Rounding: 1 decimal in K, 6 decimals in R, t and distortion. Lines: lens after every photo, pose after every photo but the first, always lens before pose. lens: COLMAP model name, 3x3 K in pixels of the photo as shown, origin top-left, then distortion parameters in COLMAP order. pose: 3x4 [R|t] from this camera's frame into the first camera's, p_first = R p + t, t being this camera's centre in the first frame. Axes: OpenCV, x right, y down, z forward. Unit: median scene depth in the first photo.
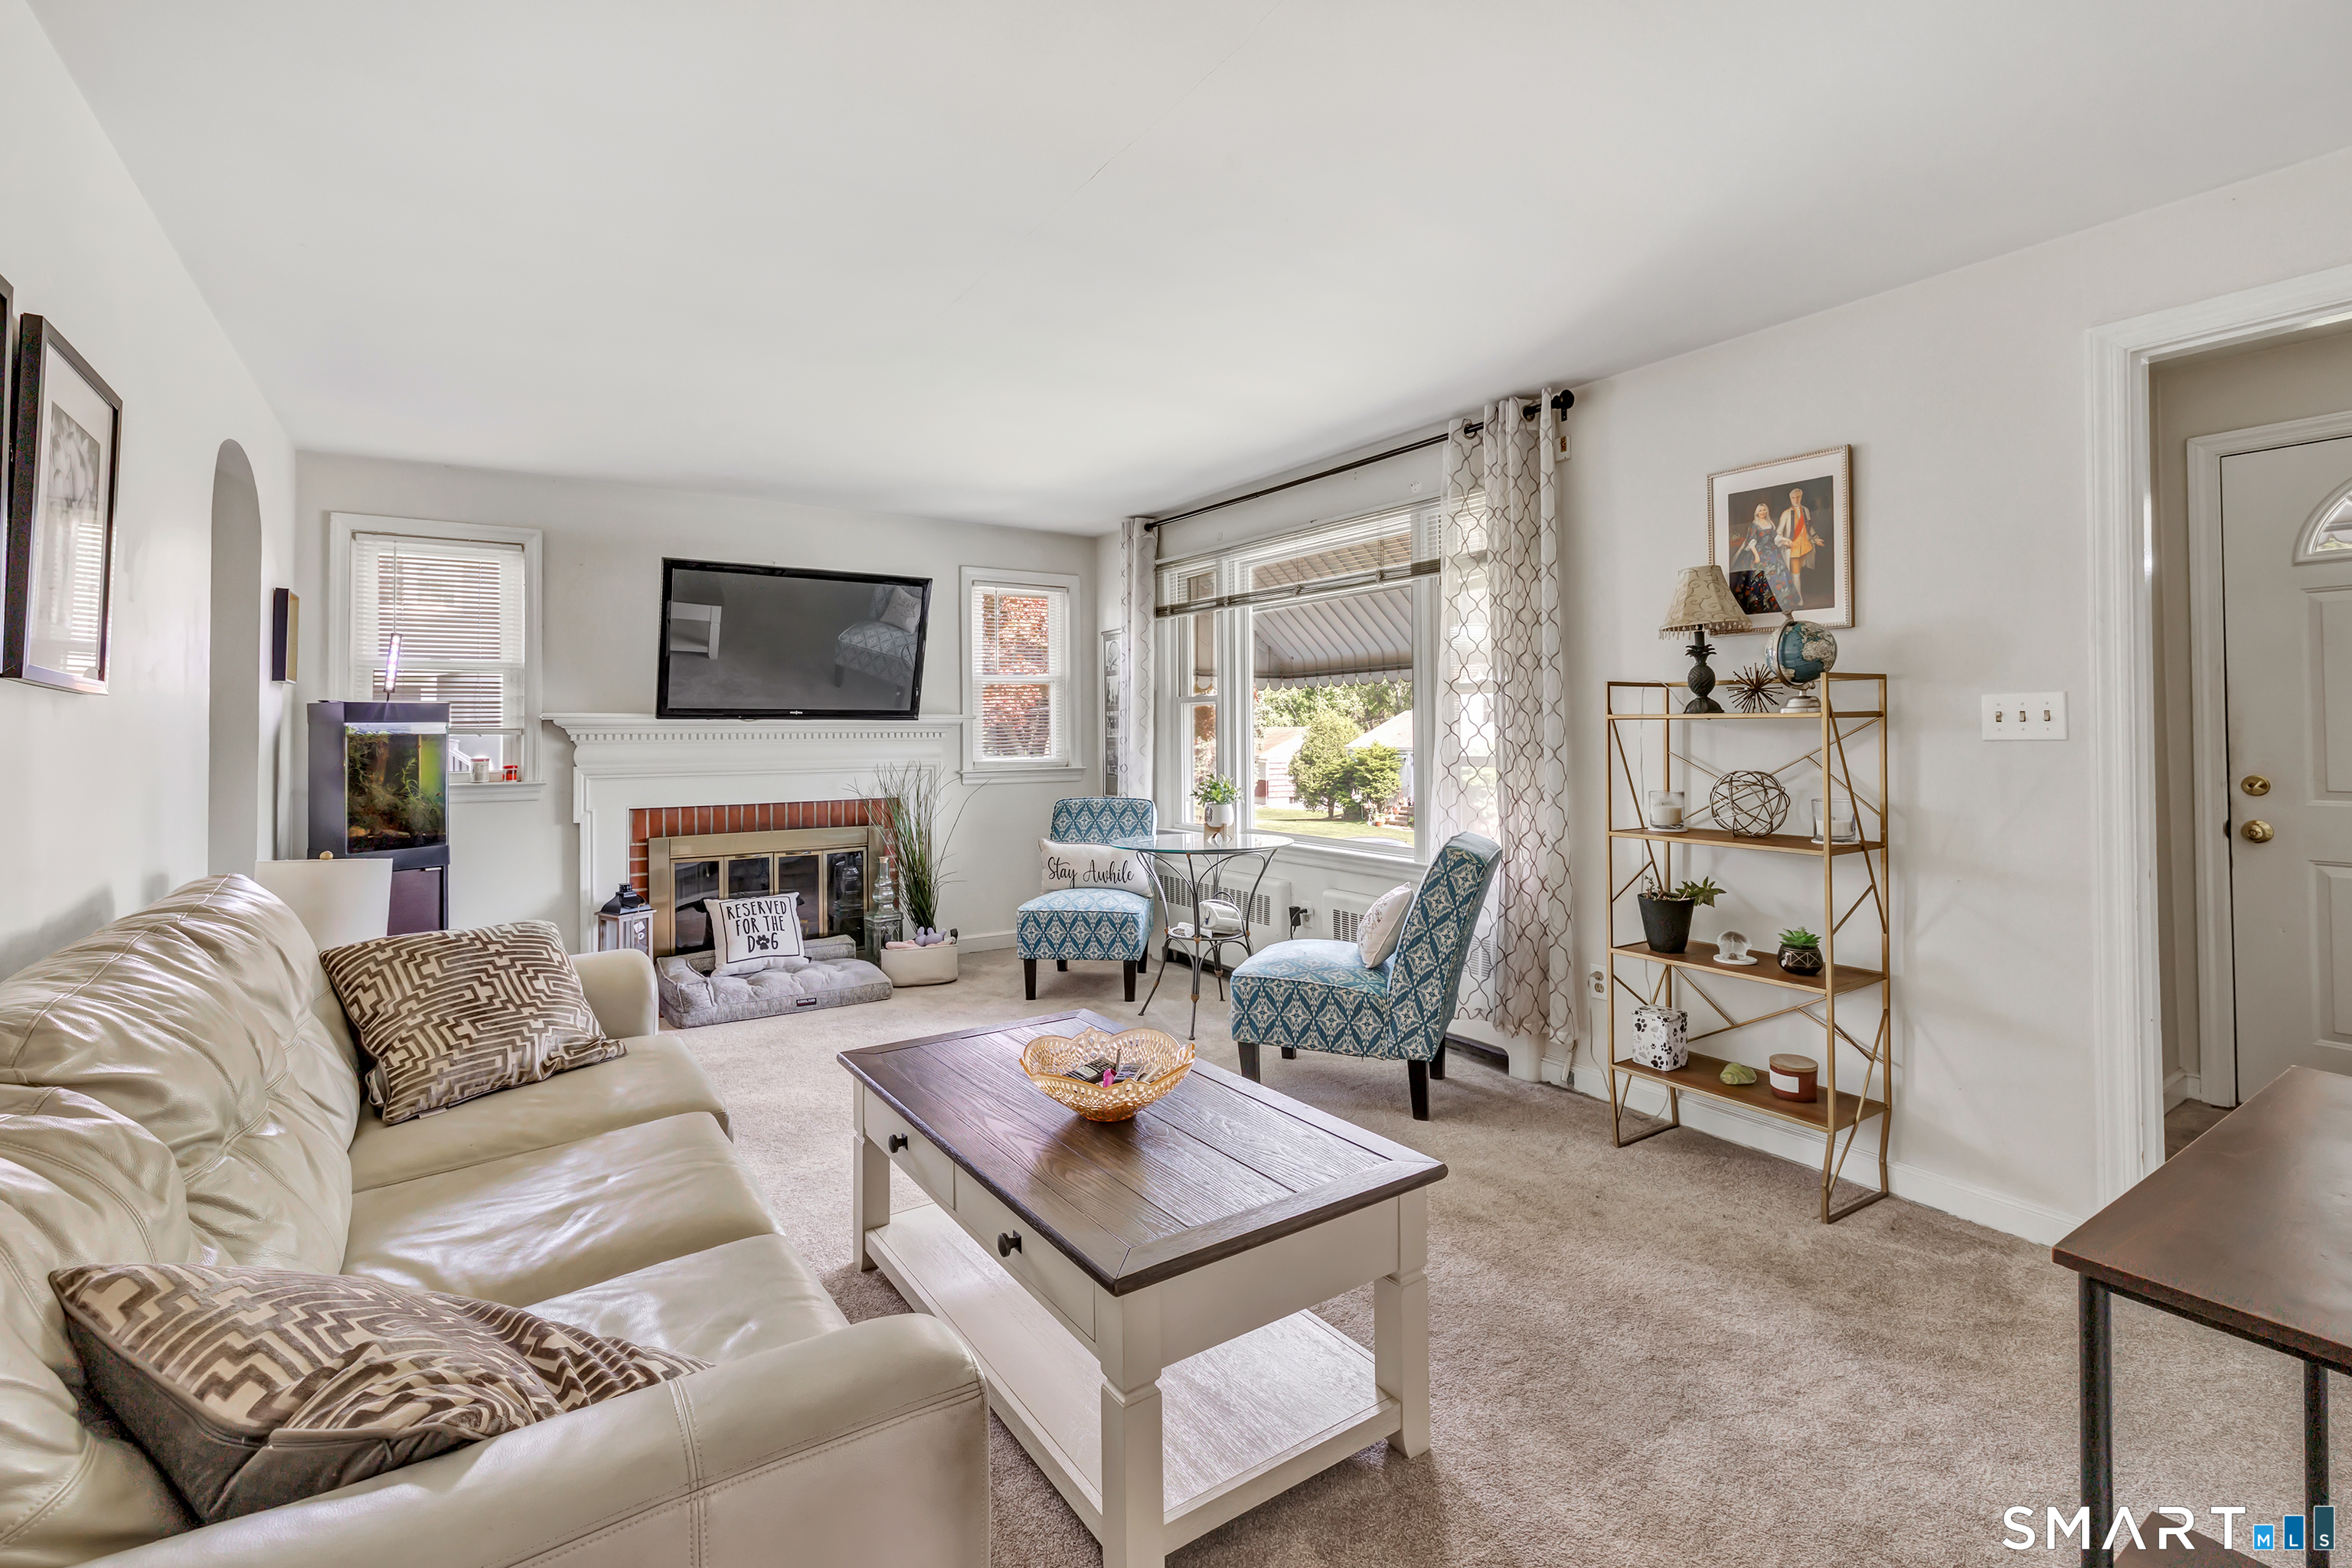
lens RADIAL K [[1047.6, 0, 1166.8], [0, 1047.6, 731.9], [0, 0, 1]] dist [-0.000002, 0.000619]
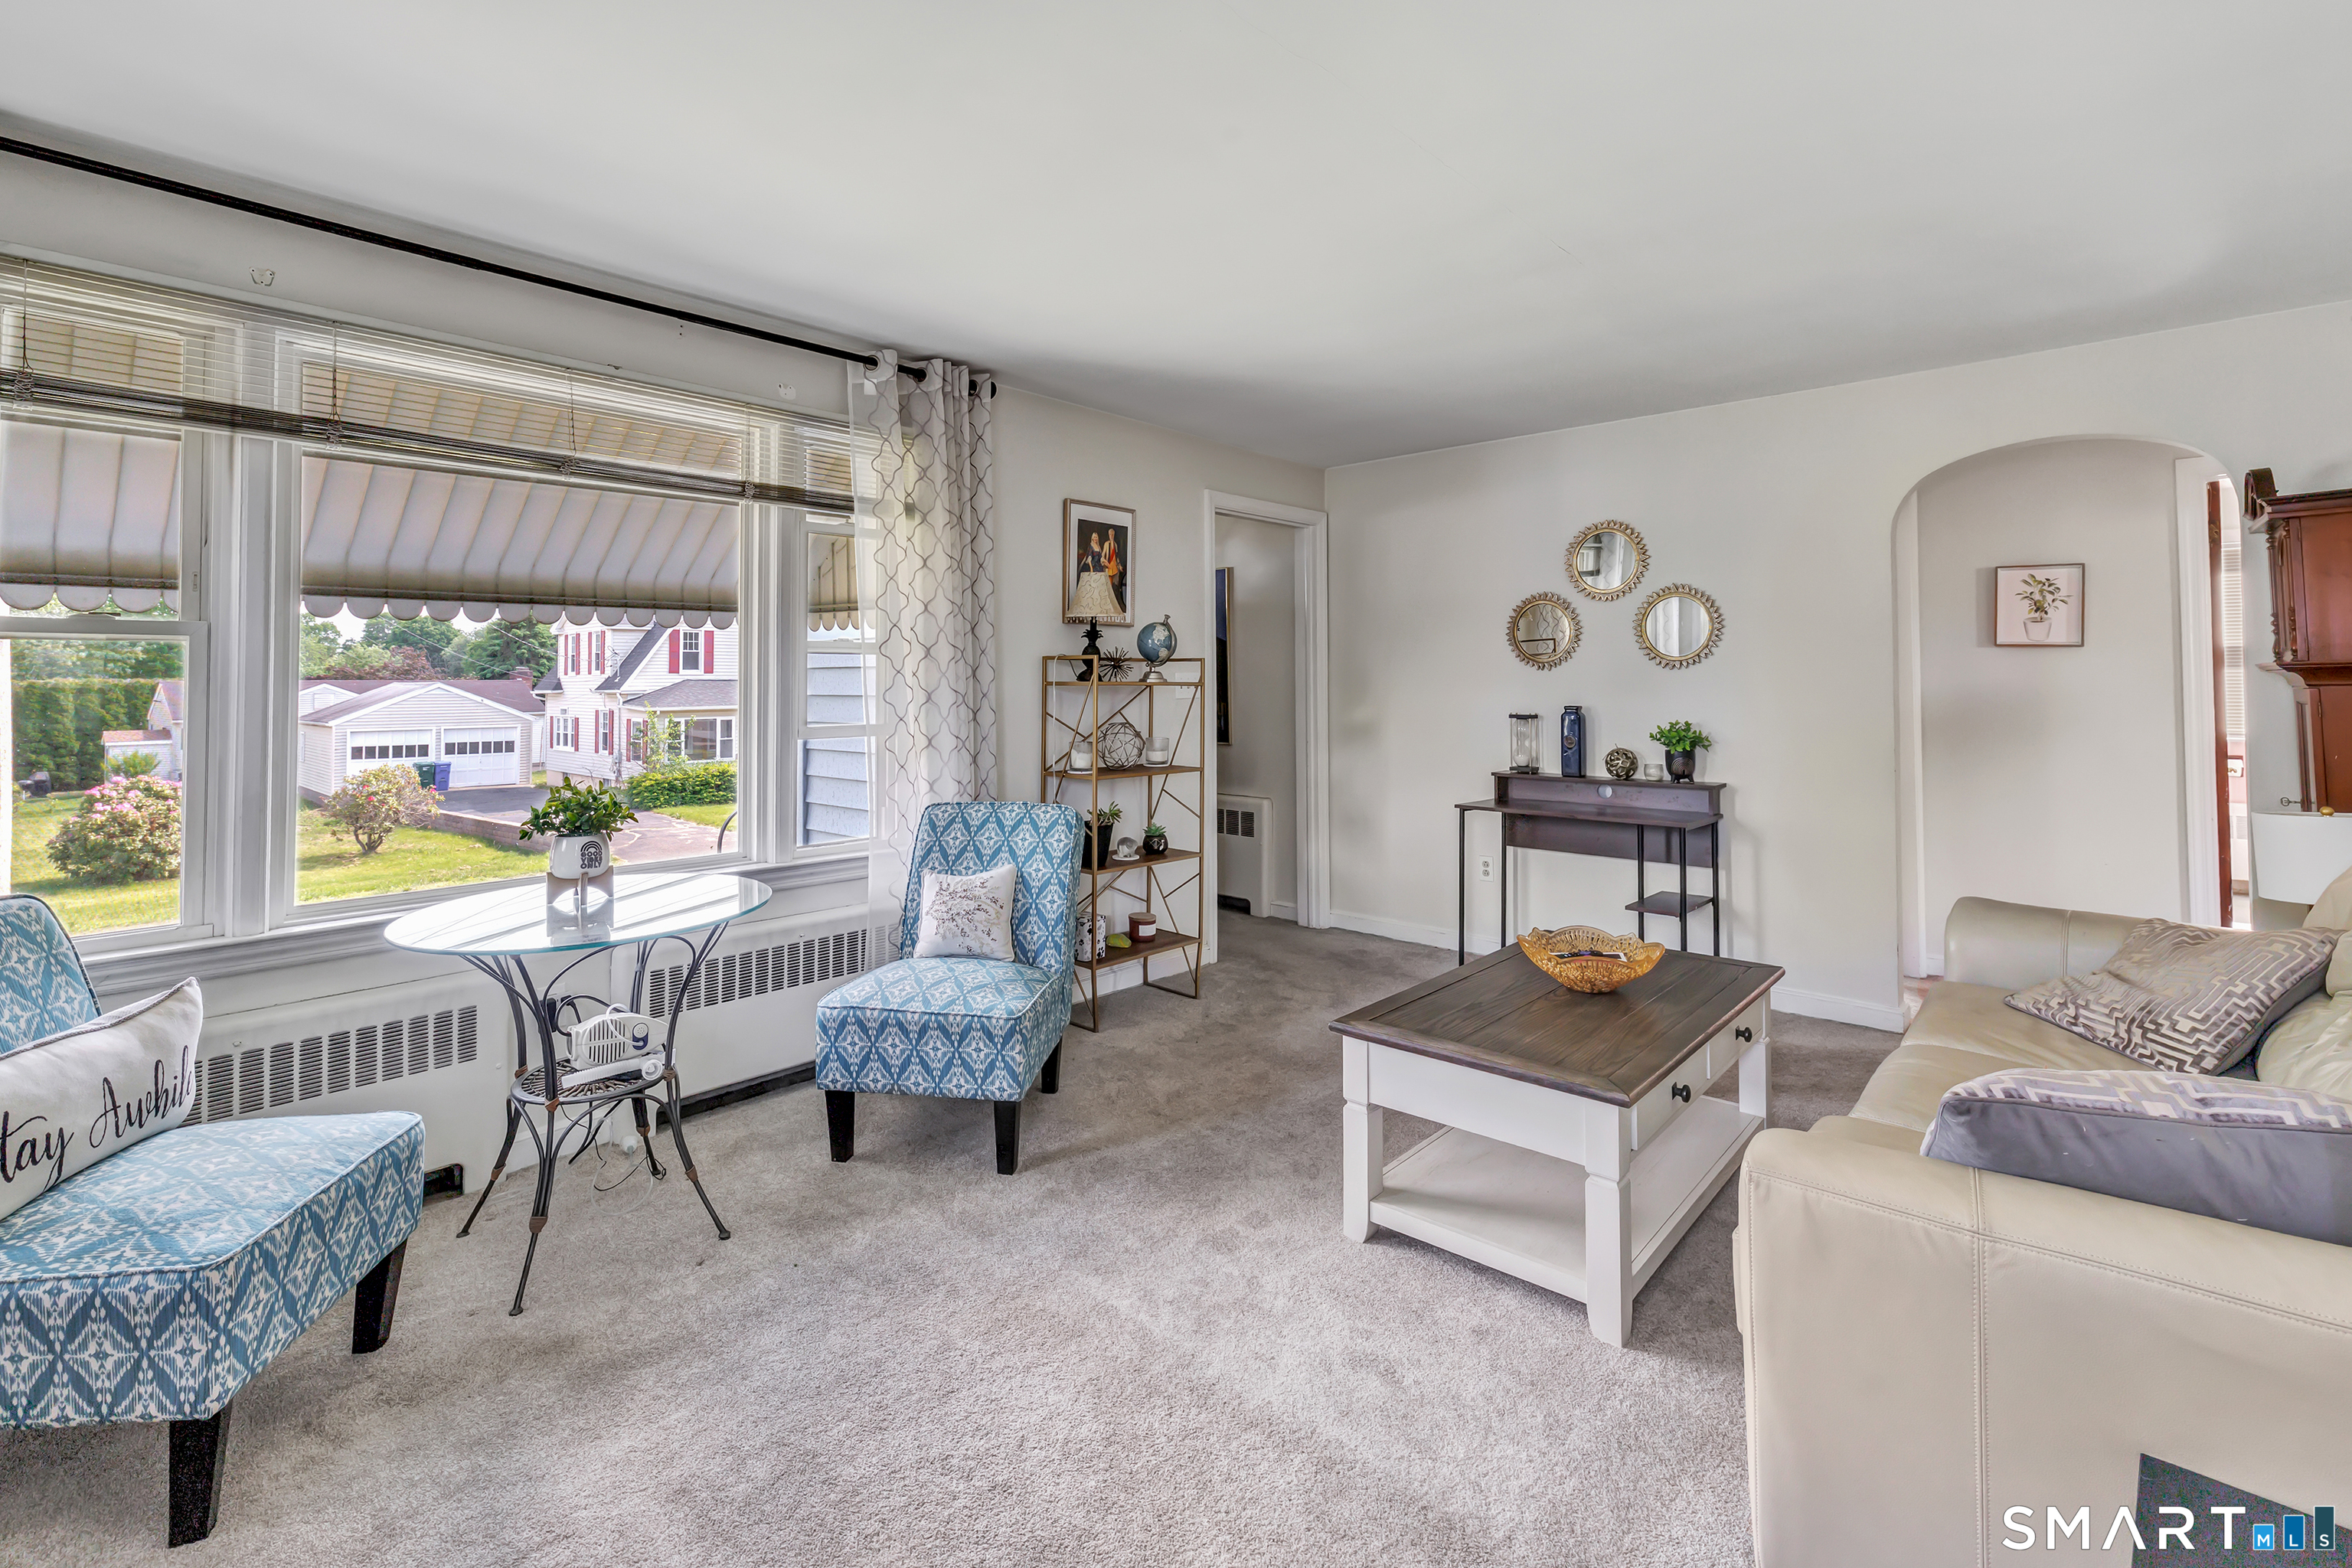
lens RADIAL K [[1070.6, 0, 1132.0], [0, 1070.6, 652.5], [0, 0, 1]] dist [0.000497, 0.000321]
pose [[-0.215077, 0.037098, 0.975892, -0.492348], [0.008929, 0.999311, -0.036020, -0.002685], [-0.976556, 0.000967, -0.215260, 0.740955]]
